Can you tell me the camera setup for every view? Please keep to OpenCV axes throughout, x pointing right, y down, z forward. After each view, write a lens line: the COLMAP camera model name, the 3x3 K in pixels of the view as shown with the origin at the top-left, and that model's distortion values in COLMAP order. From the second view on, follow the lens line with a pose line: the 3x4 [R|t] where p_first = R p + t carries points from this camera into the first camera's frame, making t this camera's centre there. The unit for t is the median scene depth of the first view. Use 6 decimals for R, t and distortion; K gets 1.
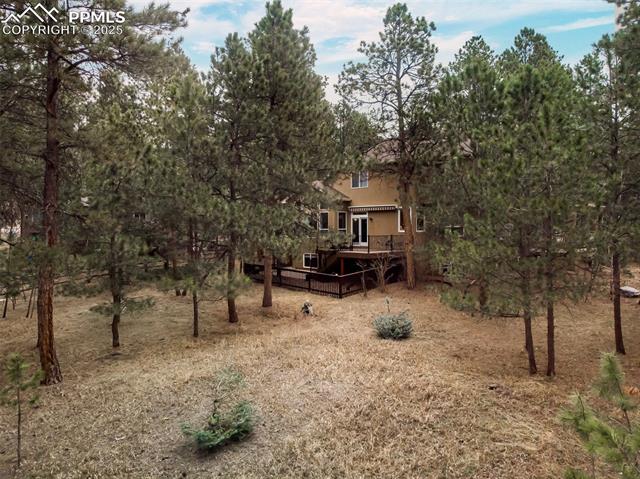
lens RADIAL K [[488.0, 0, 320.0], [0, 488.0, 239.5], [0, 0, 1]] dist [-0.002836, -0.000400]
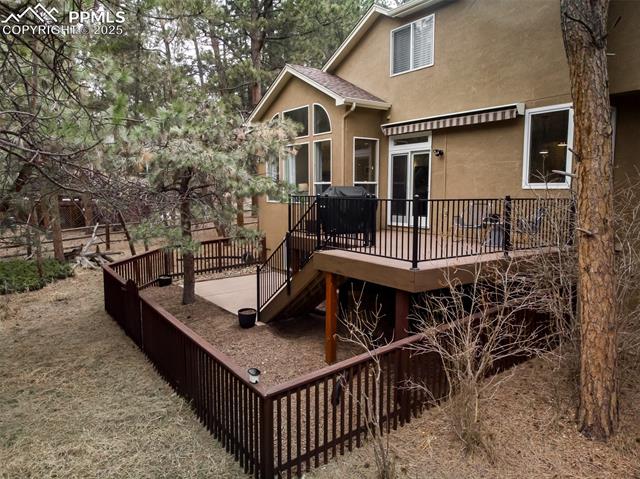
lens RADIAL K [[488.0, 0, 320.0], [0, 488.0, 239.5], [0, 0, 1]] dist [-0.002836, -0.000400]
pose [[0.983995, 0.014710, -0.177590, 0.081325], [0.000240, 0.996477, 0.083869, -0.008724], [0.178198, -0.082569, 0.980524, 0.619848]]
